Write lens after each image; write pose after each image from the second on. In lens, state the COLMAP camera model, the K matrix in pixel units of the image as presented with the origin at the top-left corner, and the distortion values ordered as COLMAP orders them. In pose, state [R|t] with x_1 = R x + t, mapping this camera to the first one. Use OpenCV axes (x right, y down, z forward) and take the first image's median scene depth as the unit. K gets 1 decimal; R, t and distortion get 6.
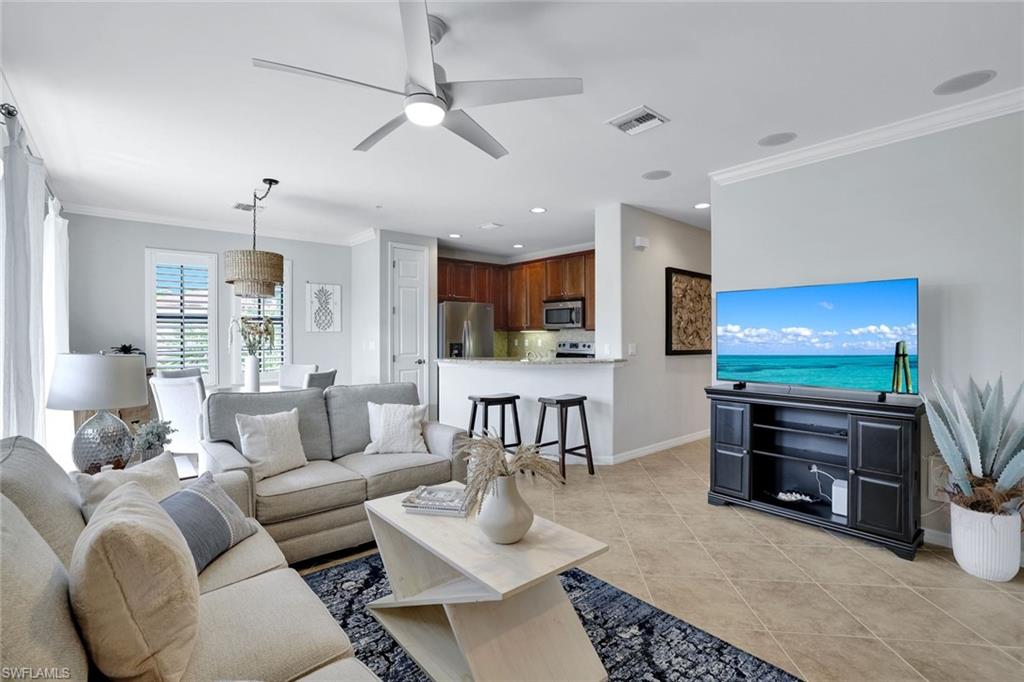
lens RADIAL K [[468.6, 0, 506.6], [0, 468.6, 332.9], [0, 0, 1]] dist [0.000764, 0.000166]
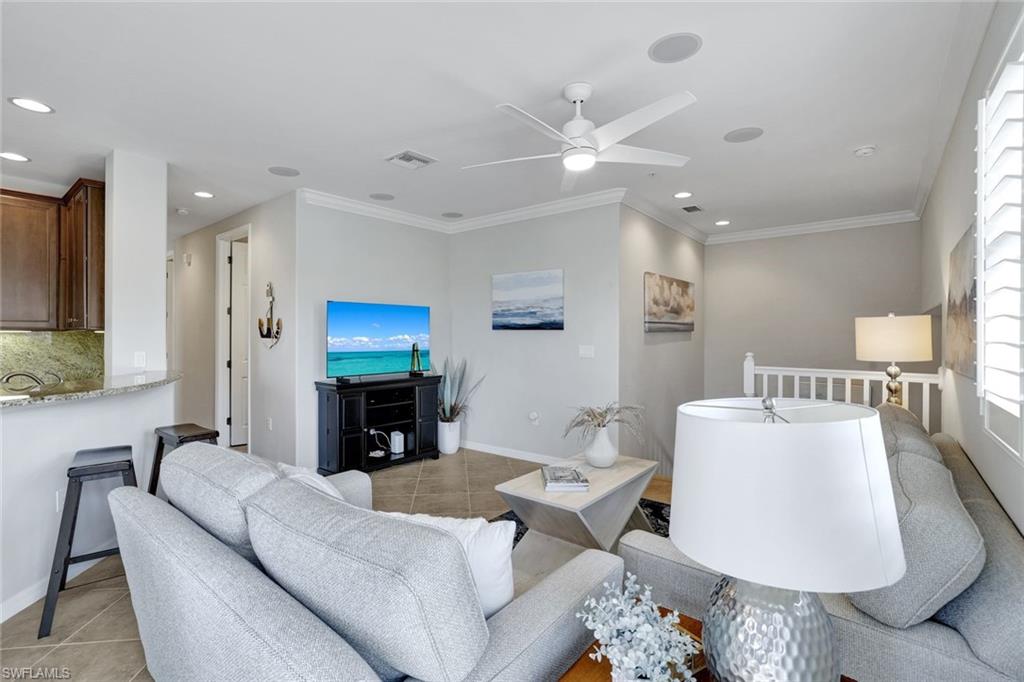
lens RADIAL K [[455.9, 0, 510.8], [0, 455.9, 340.9], [0, 0, 1]] dist [-0.000952, -0.000101]
pose [[-0.183633, -0.010317, 0.982941, -0.548183], [-0.006513, 0.999936, 0.009279, -0.003831], [-0.982973, -0.004698, -0.183688, 0.583049]]
